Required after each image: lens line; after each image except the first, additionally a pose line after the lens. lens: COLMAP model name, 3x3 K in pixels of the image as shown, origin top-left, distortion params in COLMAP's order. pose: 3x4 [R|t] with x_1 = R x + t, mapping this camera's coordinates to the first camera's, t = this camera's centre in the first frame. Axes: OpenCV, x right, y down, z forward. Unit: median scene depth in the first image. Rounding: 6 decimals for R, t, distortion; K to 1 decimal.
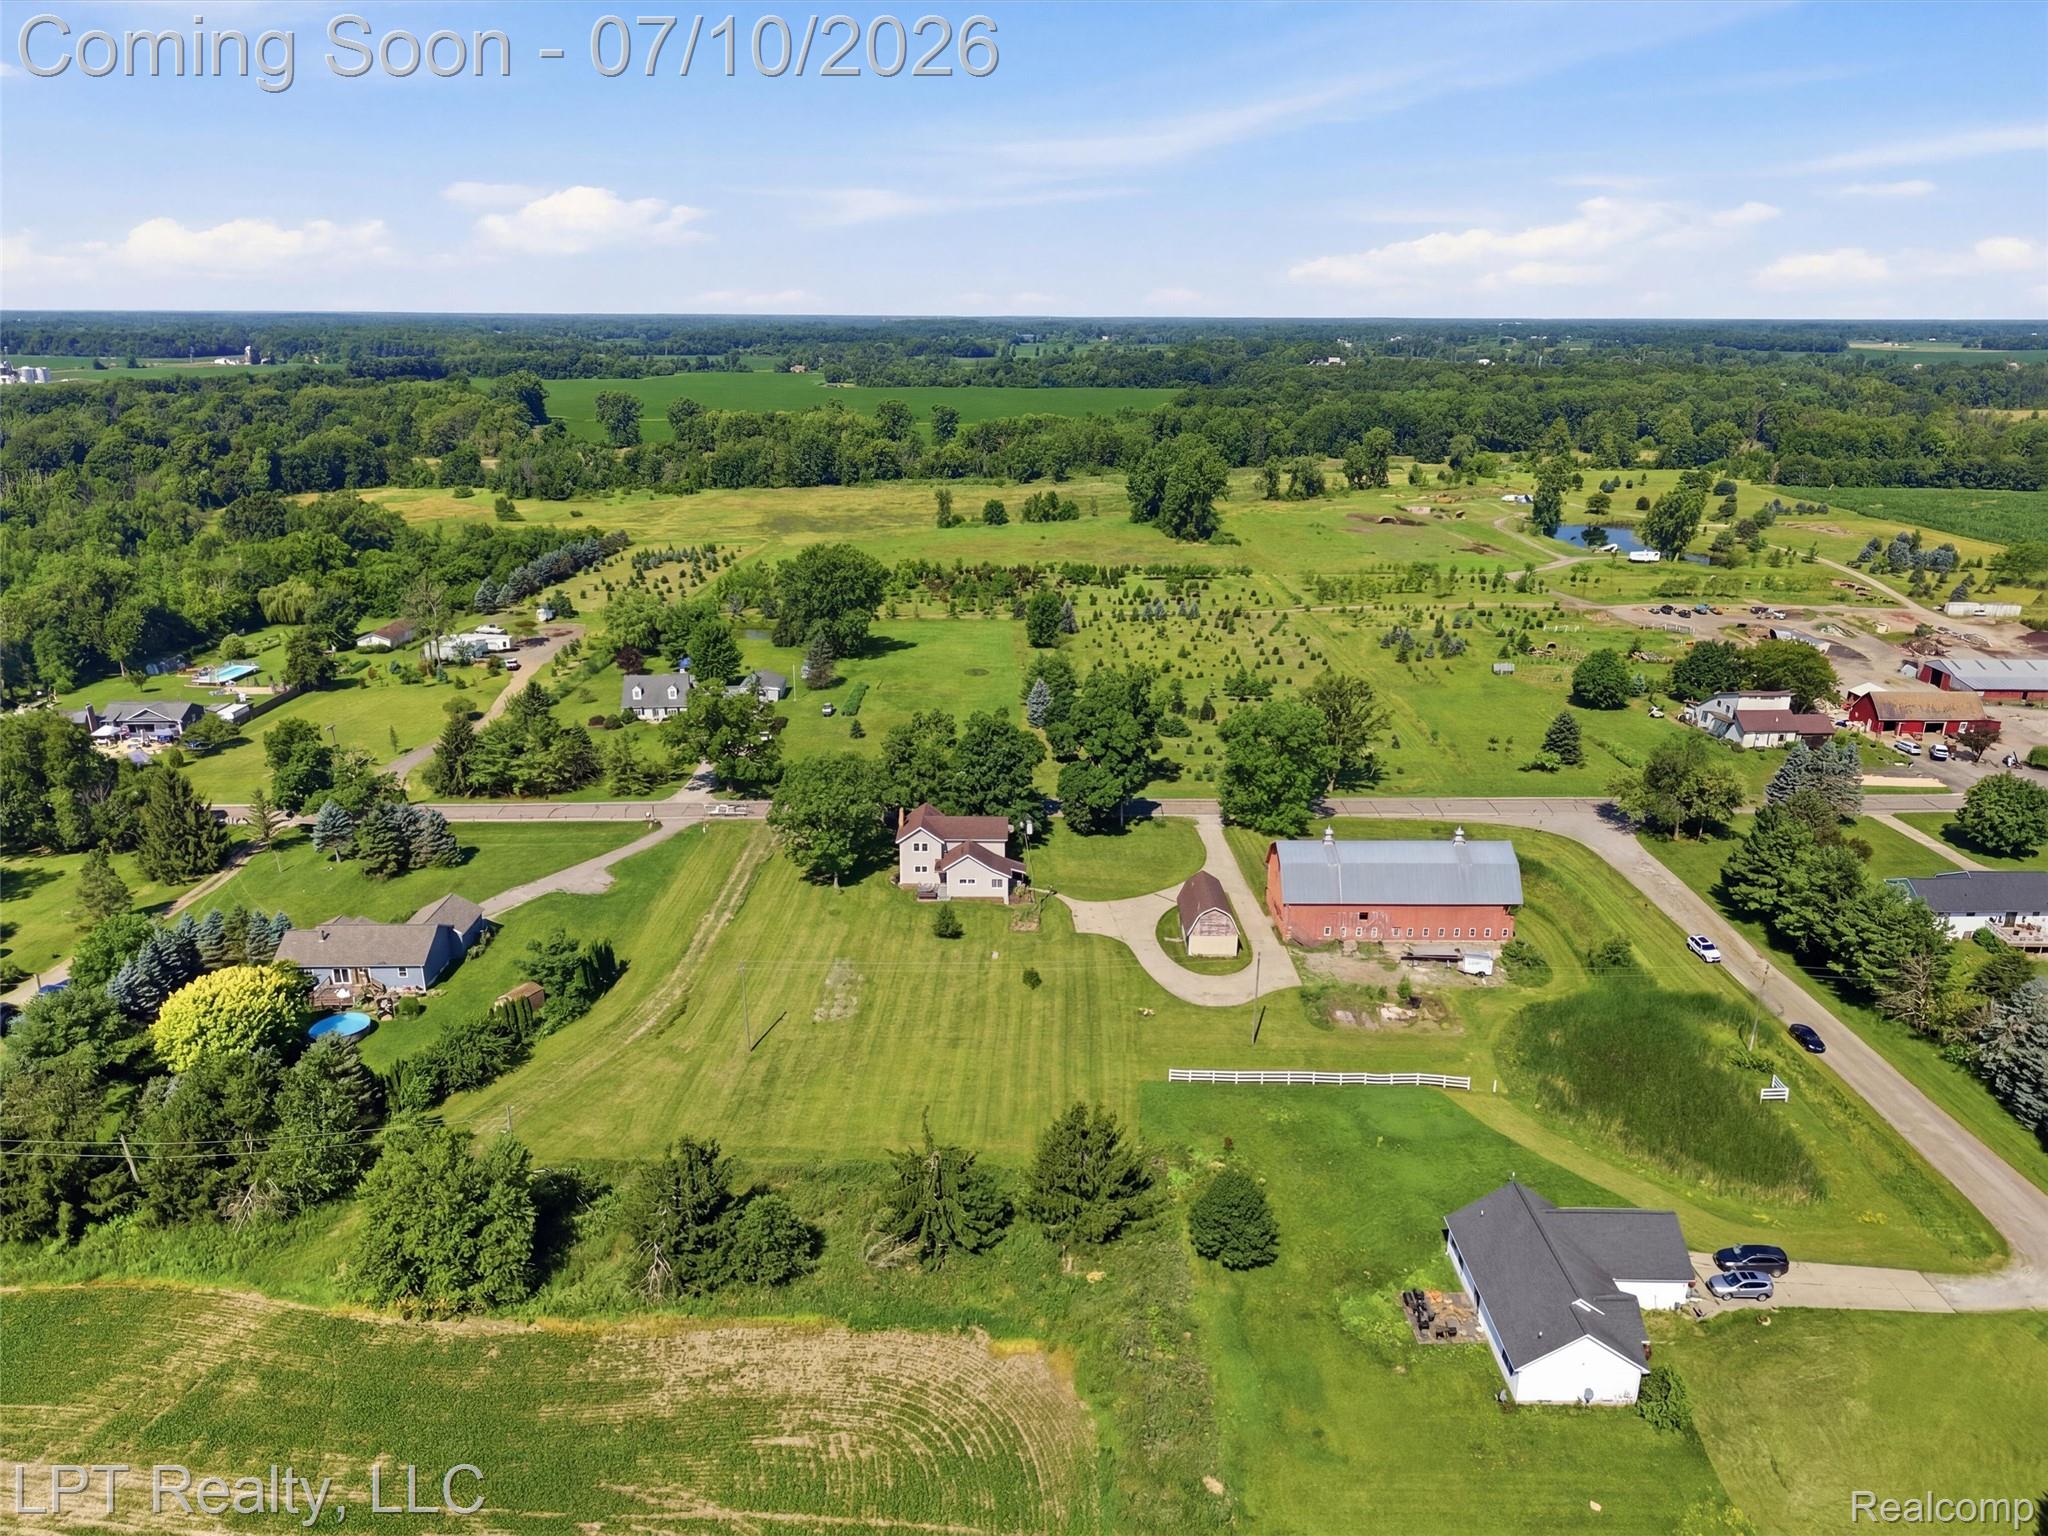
lens RADIAL K [[1349.8, 0, 1025.6], [0, 1349.8, 767.0], [0, 0, 1]] dist [0.037089, 0.000975]
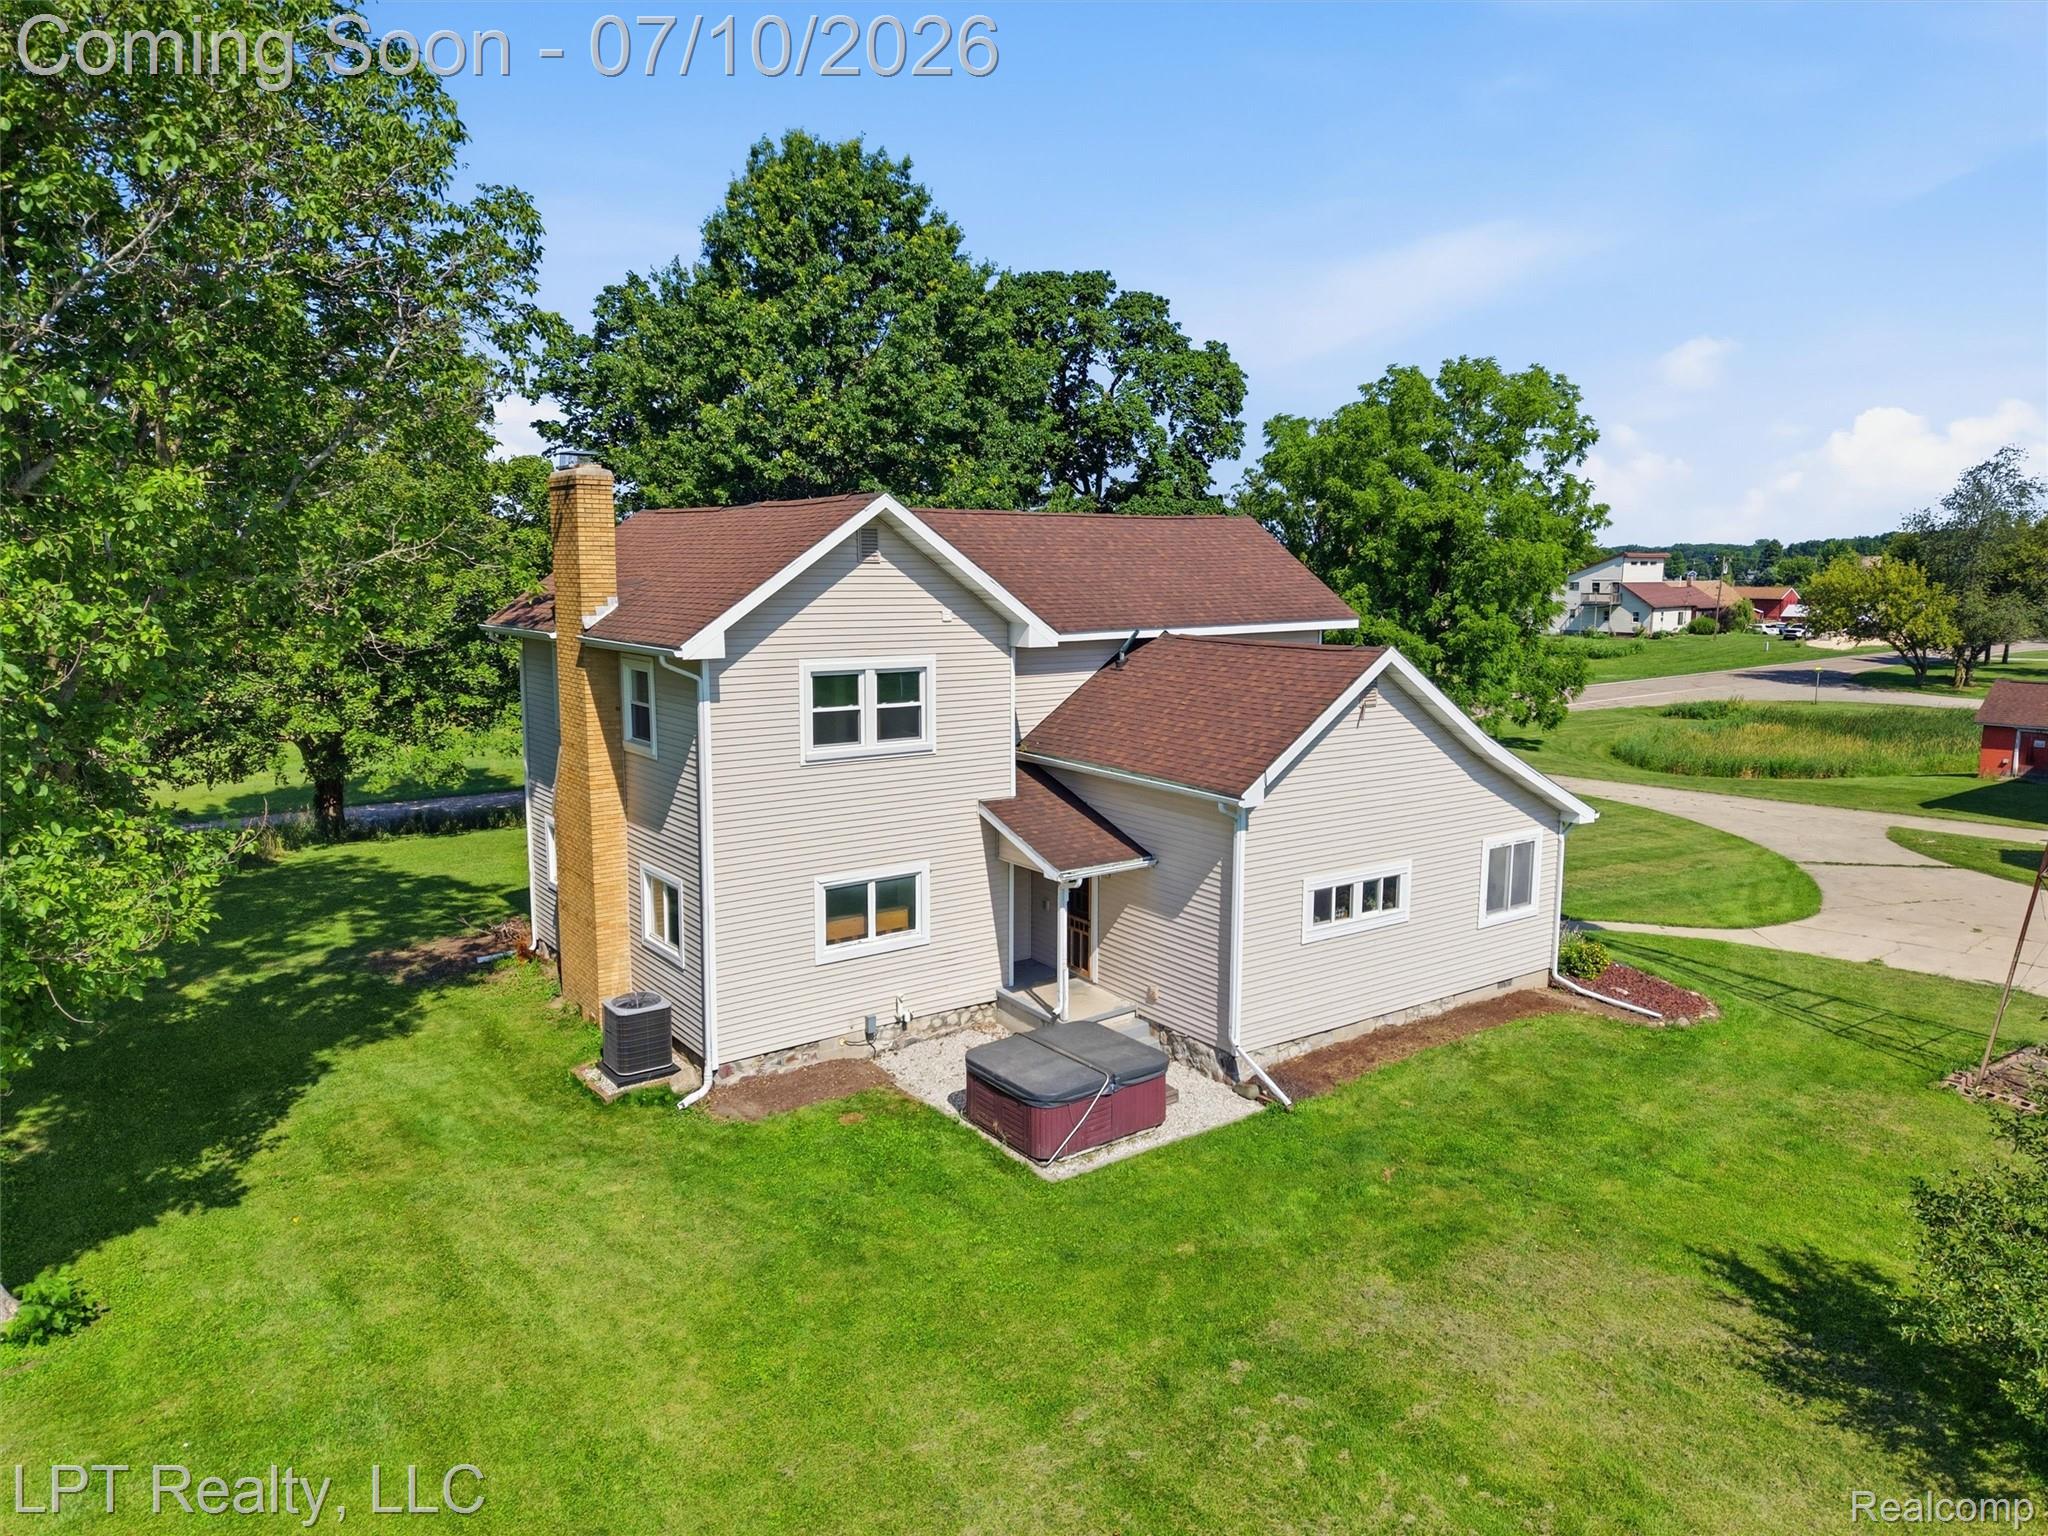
lens RADIAL K [[1349.8, 0, 1025.9], [0, 1349.8, 762.3], [0, 0, 1]] dist [0.037089, 0.000975]
pose [[0.796776, -0.087029, 0.597974, -0.131543], [0.187056, 0.976491, -0.107127, 0.076335], [-0.574593, 0.197210, 0.794324, 0.871266]]
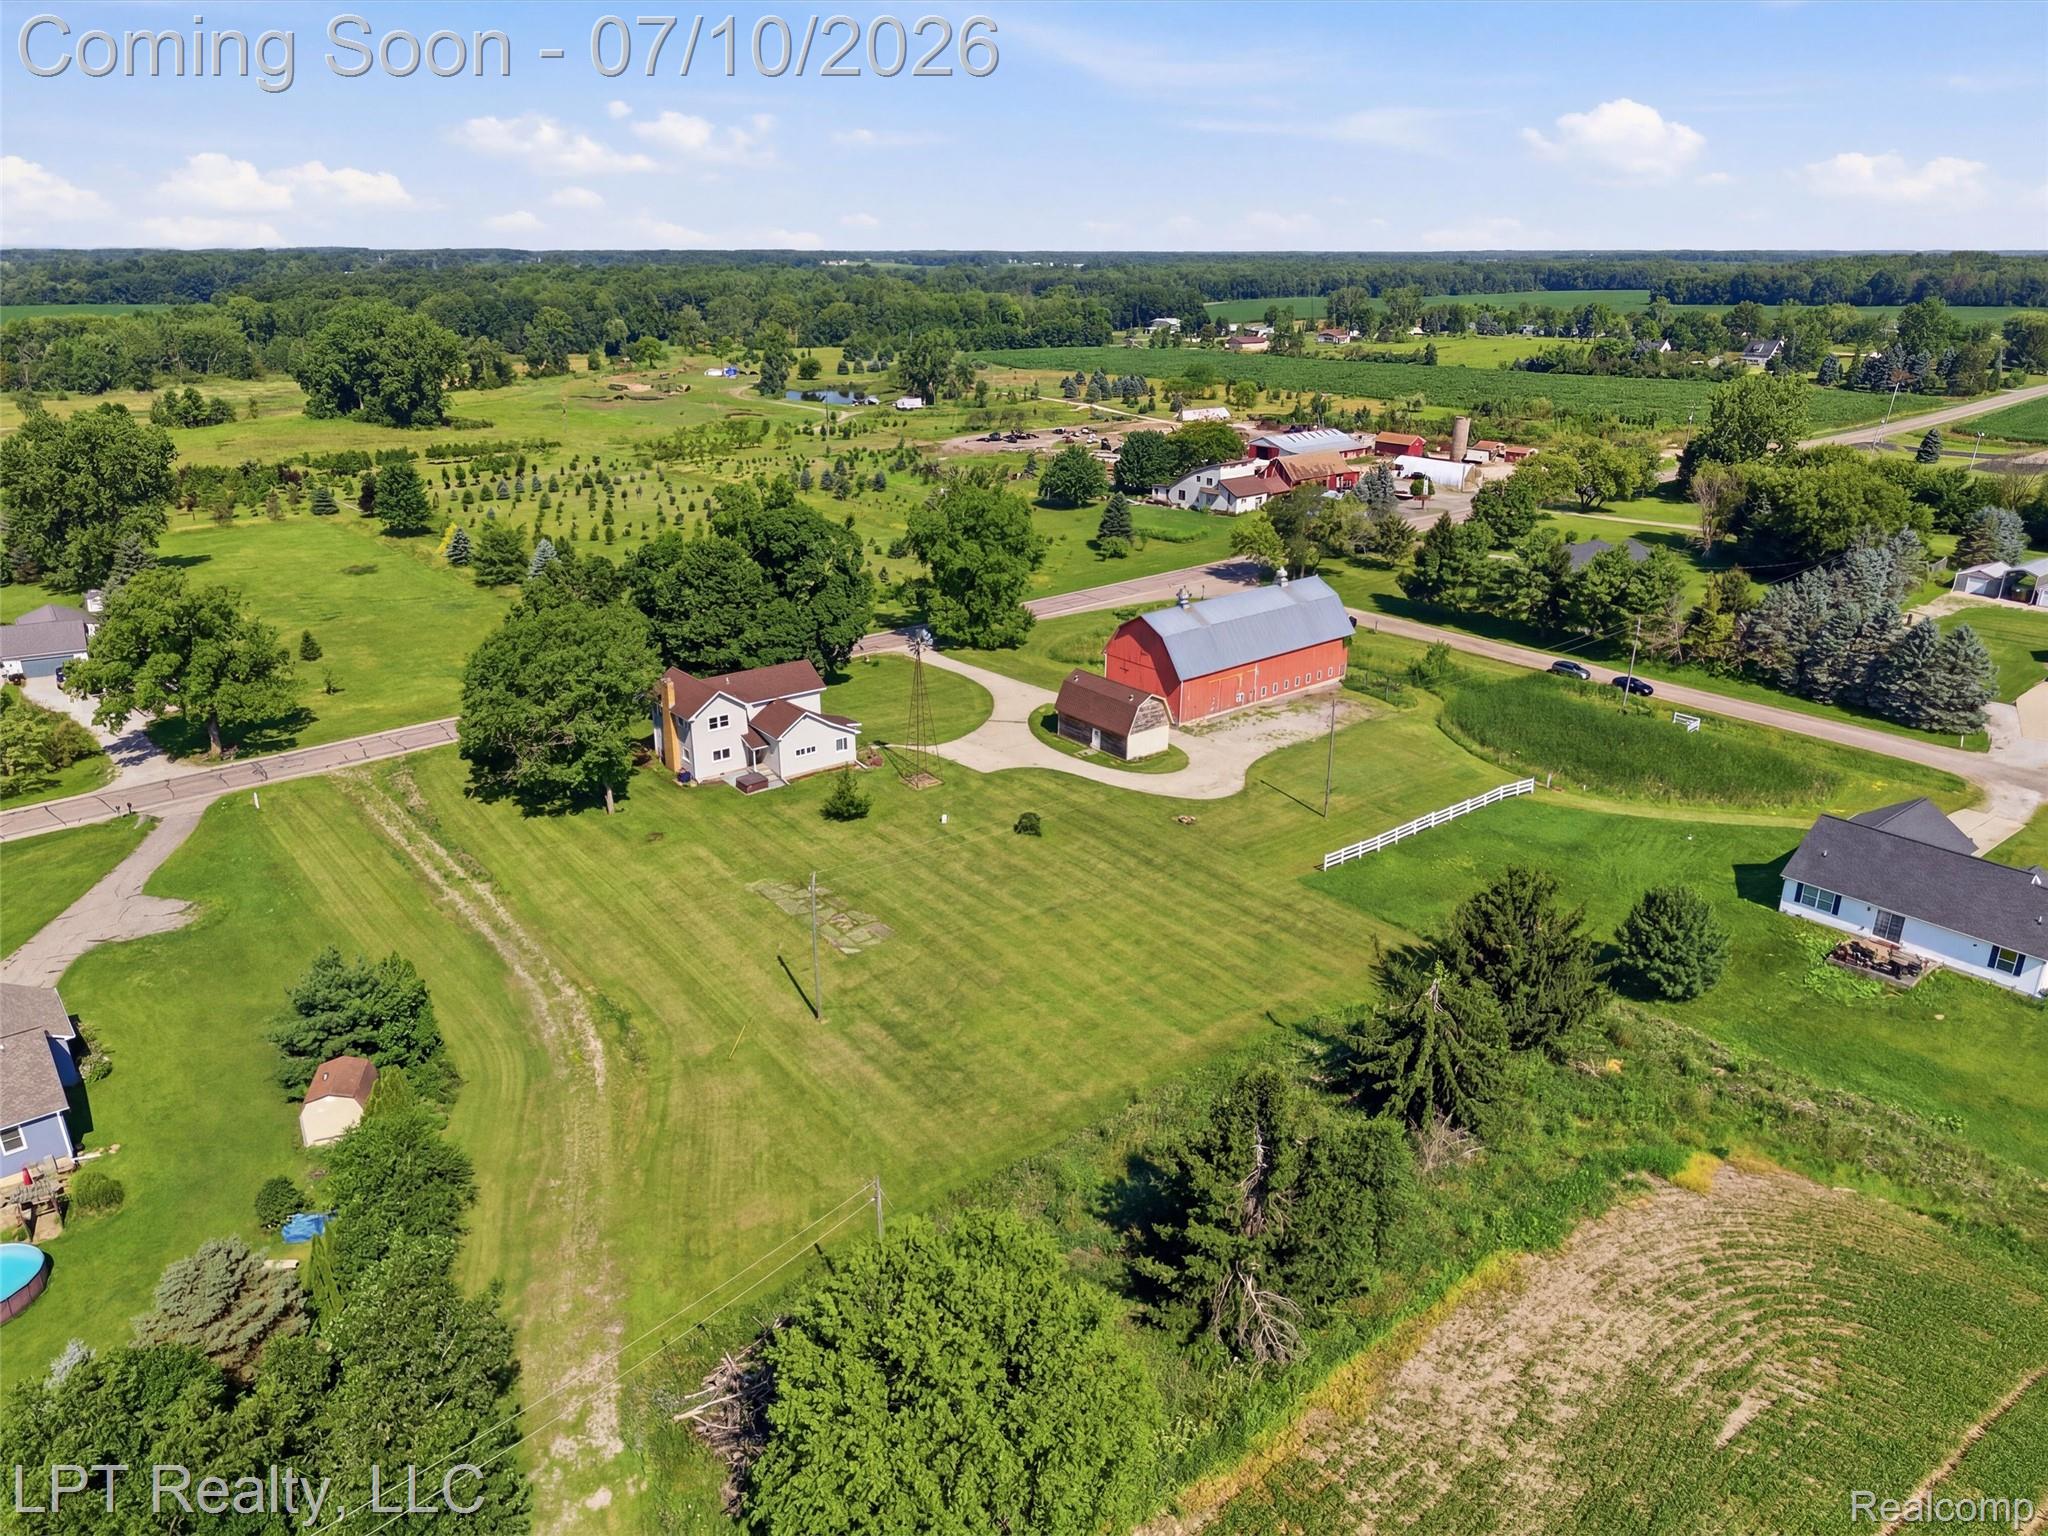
lens RADIAL K [[1349.8, 0, 1024.9], [0, 1349.8, 765.1], [0, 0, 1]] dist [0.037089, 0.000975]
pose [[0.770218, -0.227735, 0.595736, -0.362913], [0.200951, 0.973154, 0.112206, 0.033421], [-0.605296, 0.033291, 0.795304, 0.340862]]
